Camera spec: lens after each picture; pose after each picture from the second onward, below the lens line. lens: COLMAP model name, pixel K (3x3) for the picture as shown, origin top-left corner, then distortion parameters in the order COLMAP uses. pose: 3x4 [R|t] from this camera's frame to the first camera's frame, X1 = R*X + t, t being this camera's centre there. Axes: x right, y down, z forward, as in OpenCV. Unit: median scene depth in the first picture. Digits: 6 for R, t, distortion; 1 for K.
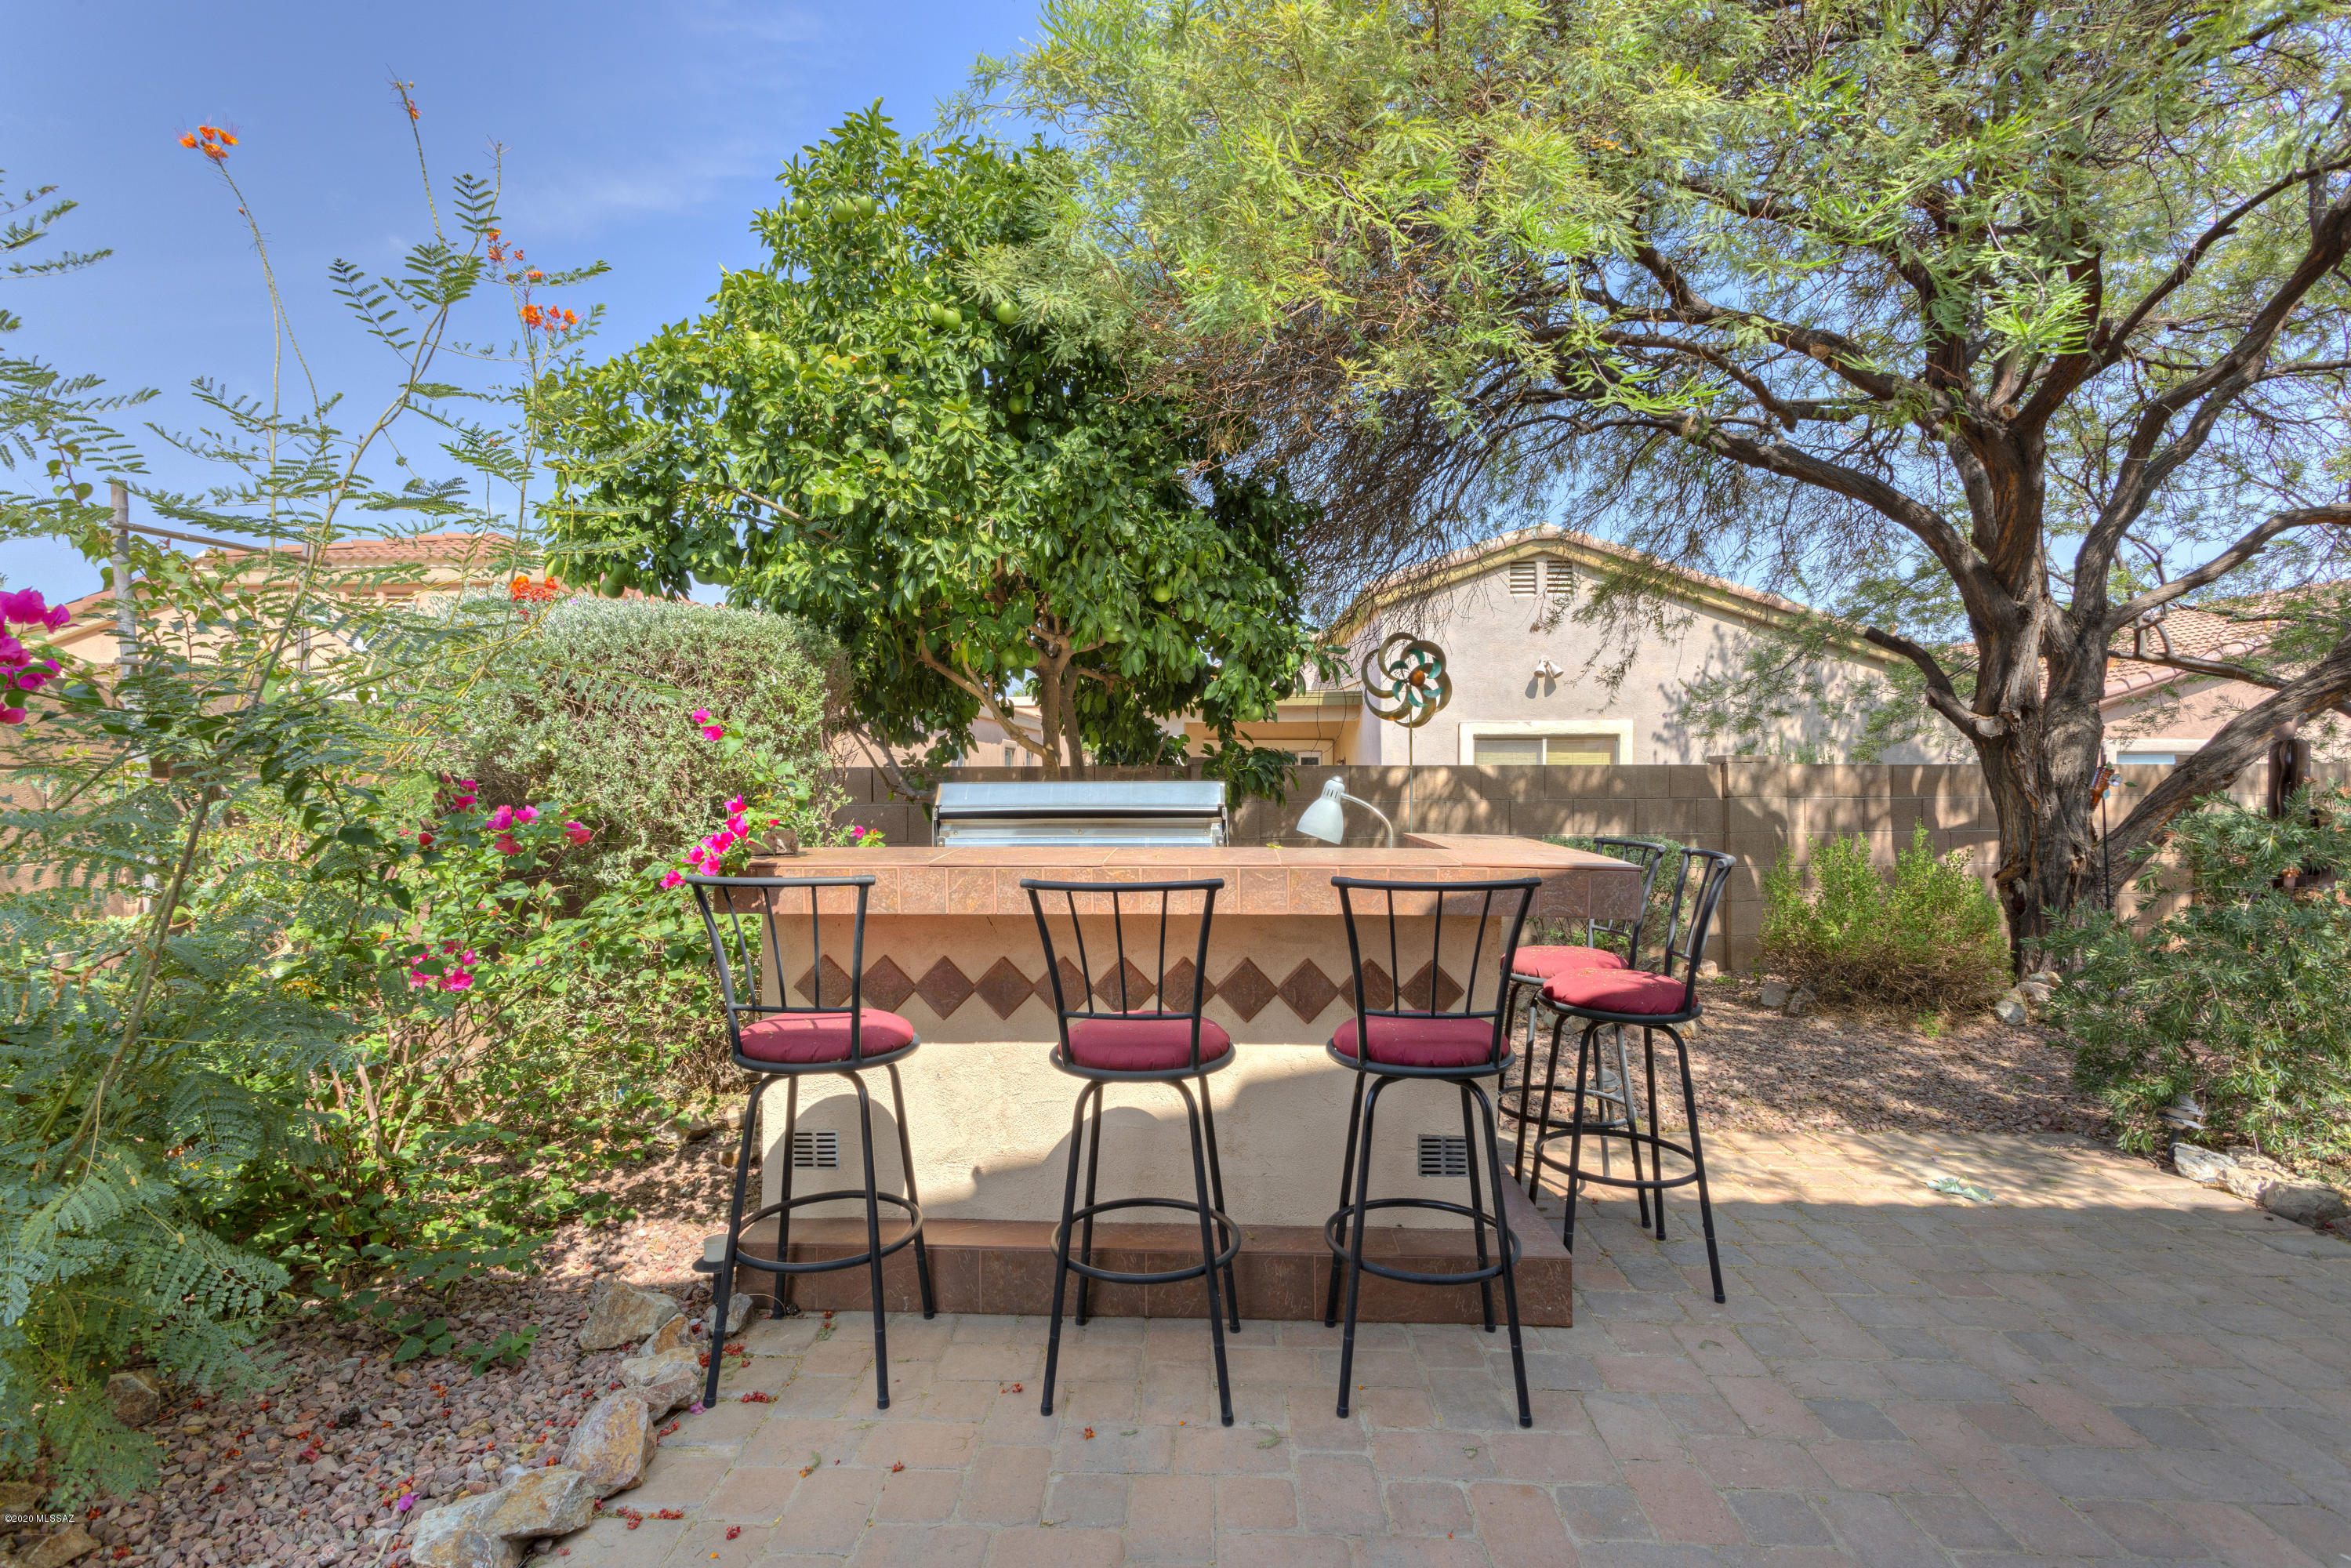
lens RADIAL K [[1131.7, 0, 1176.5], [0, 1131.7, 773.3], [0, 0, 1]] dist [0.020587, 0.000850]
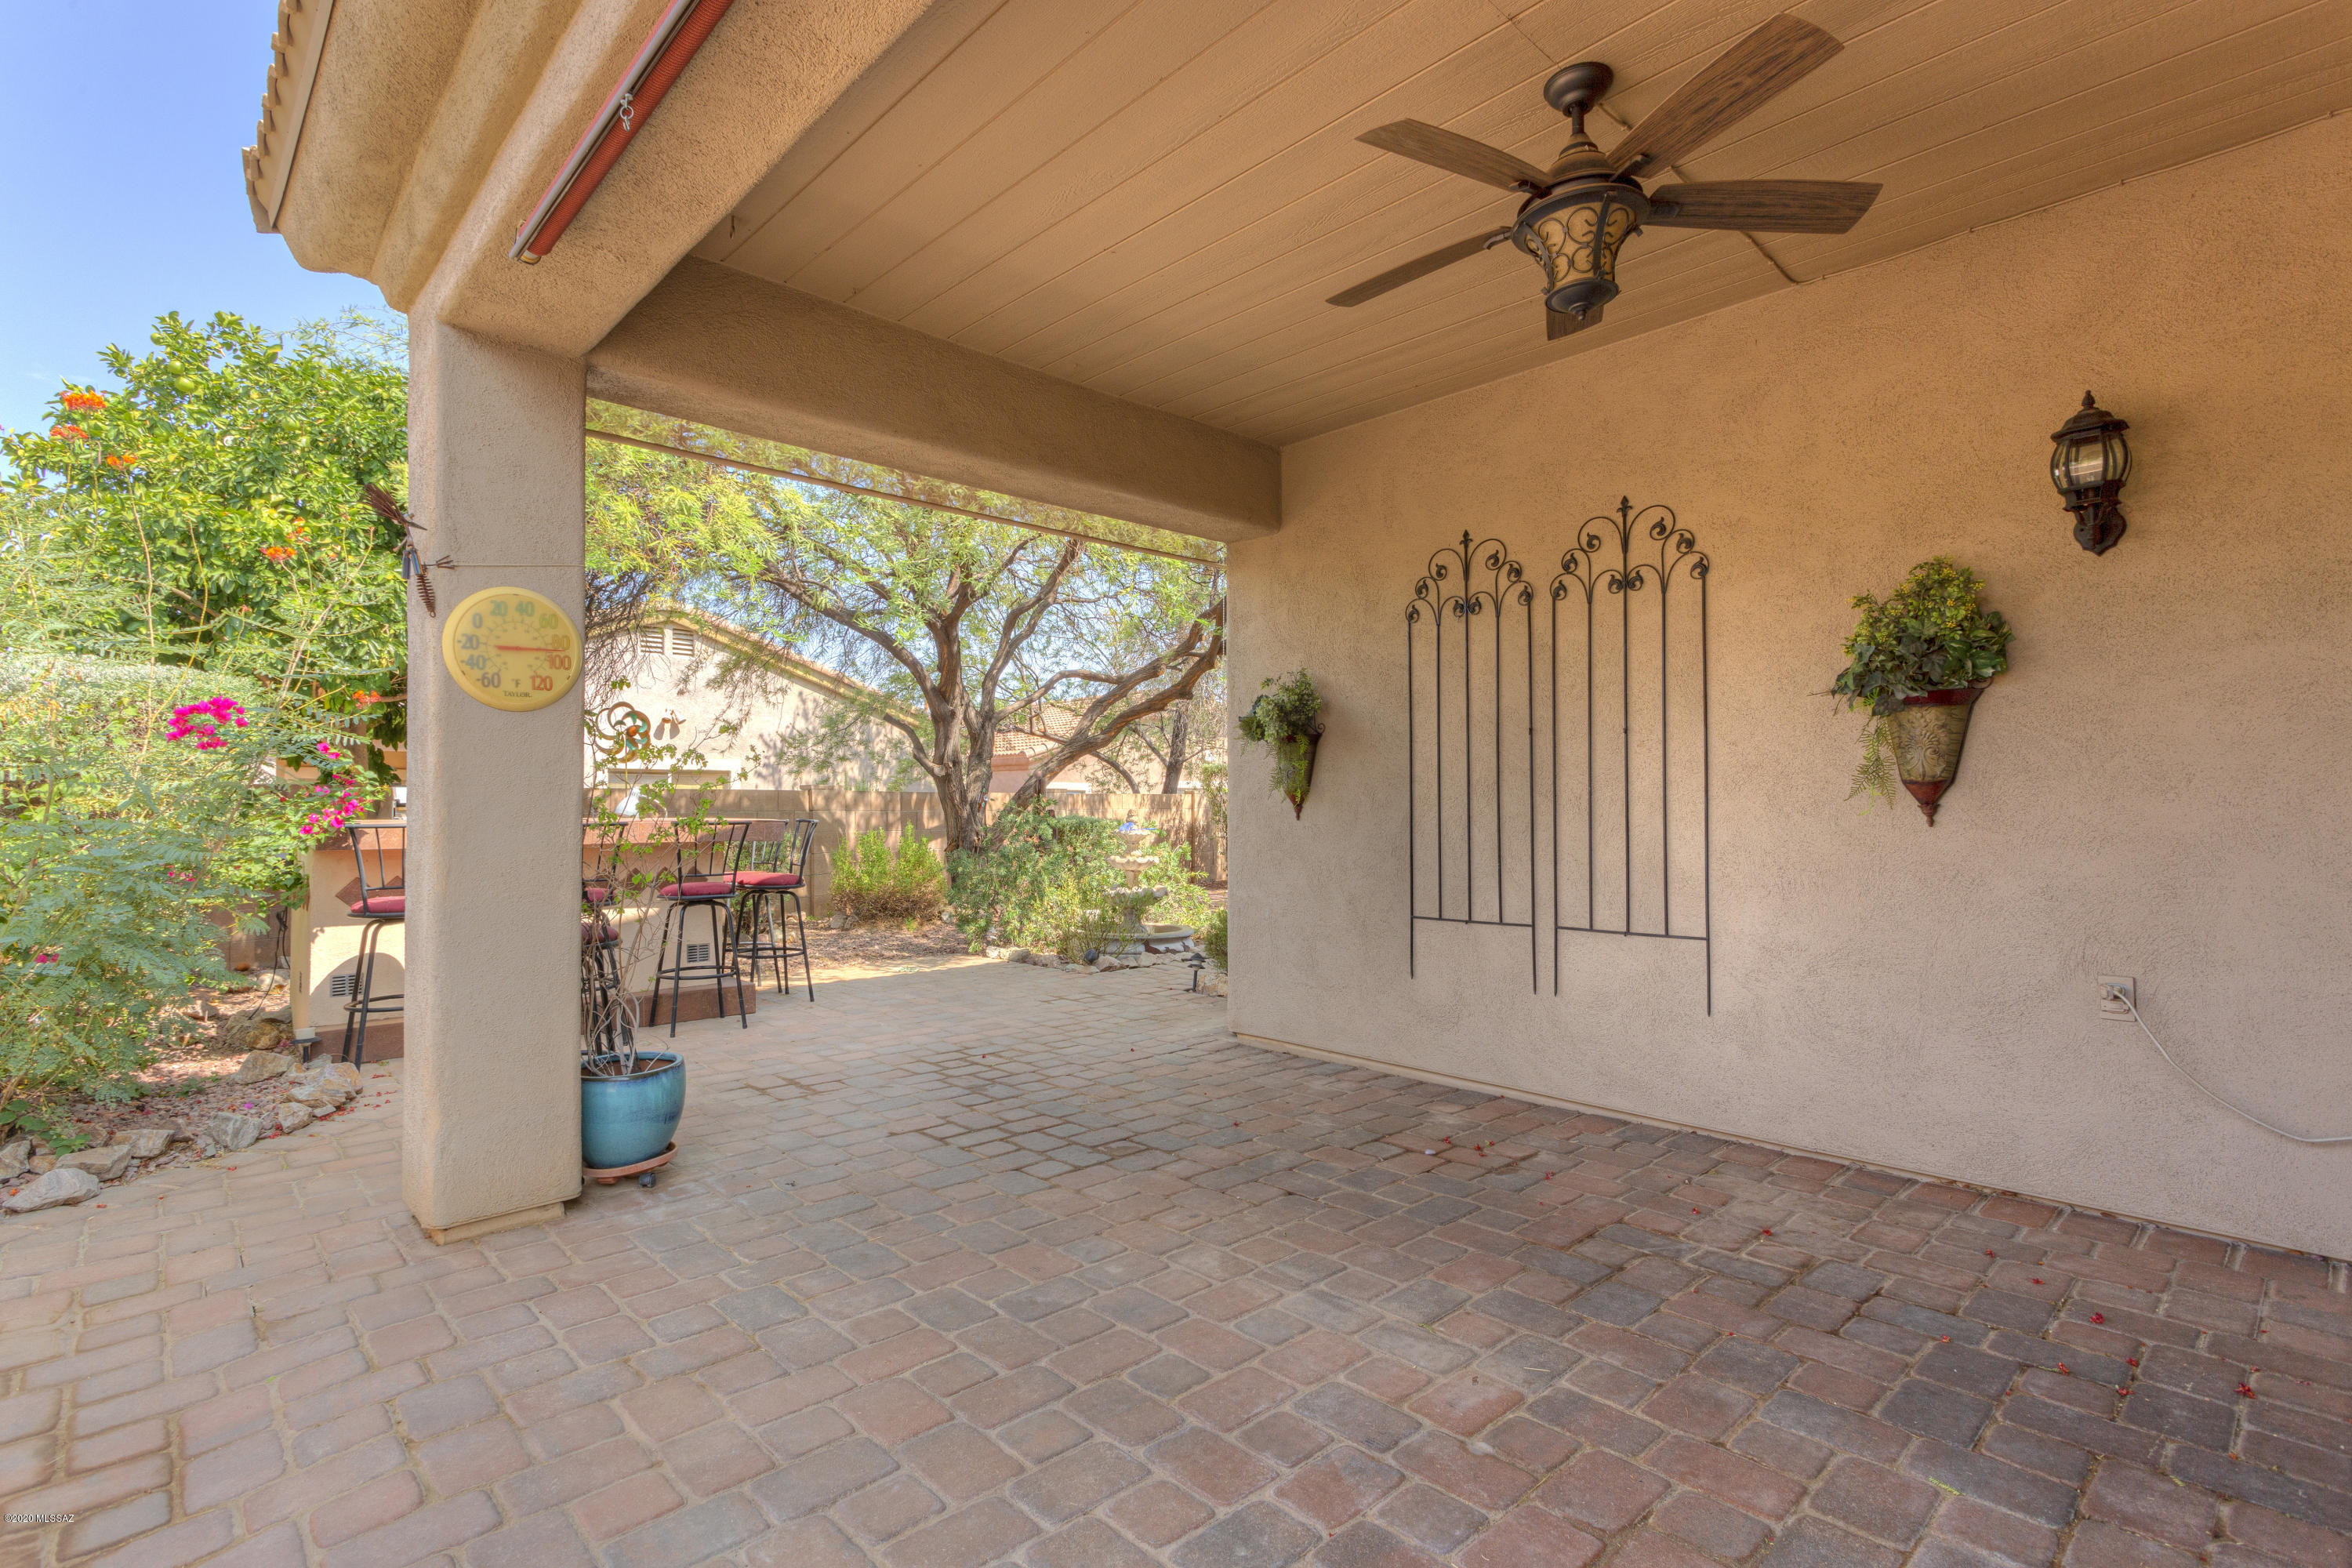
lens RADIAL K [[1132.1, 0, 1176.5], [0, 1132.1, 784.5], [0, 0, 1]] dist [0.020587, 0.000850]
pose [[0.719999, 0.015134, 0.693810, -0.264133], [0.001566, 0.999724, -0.023433, 0.023112], [-0.693973, 0.017958, 0.719777, -0.527664]]
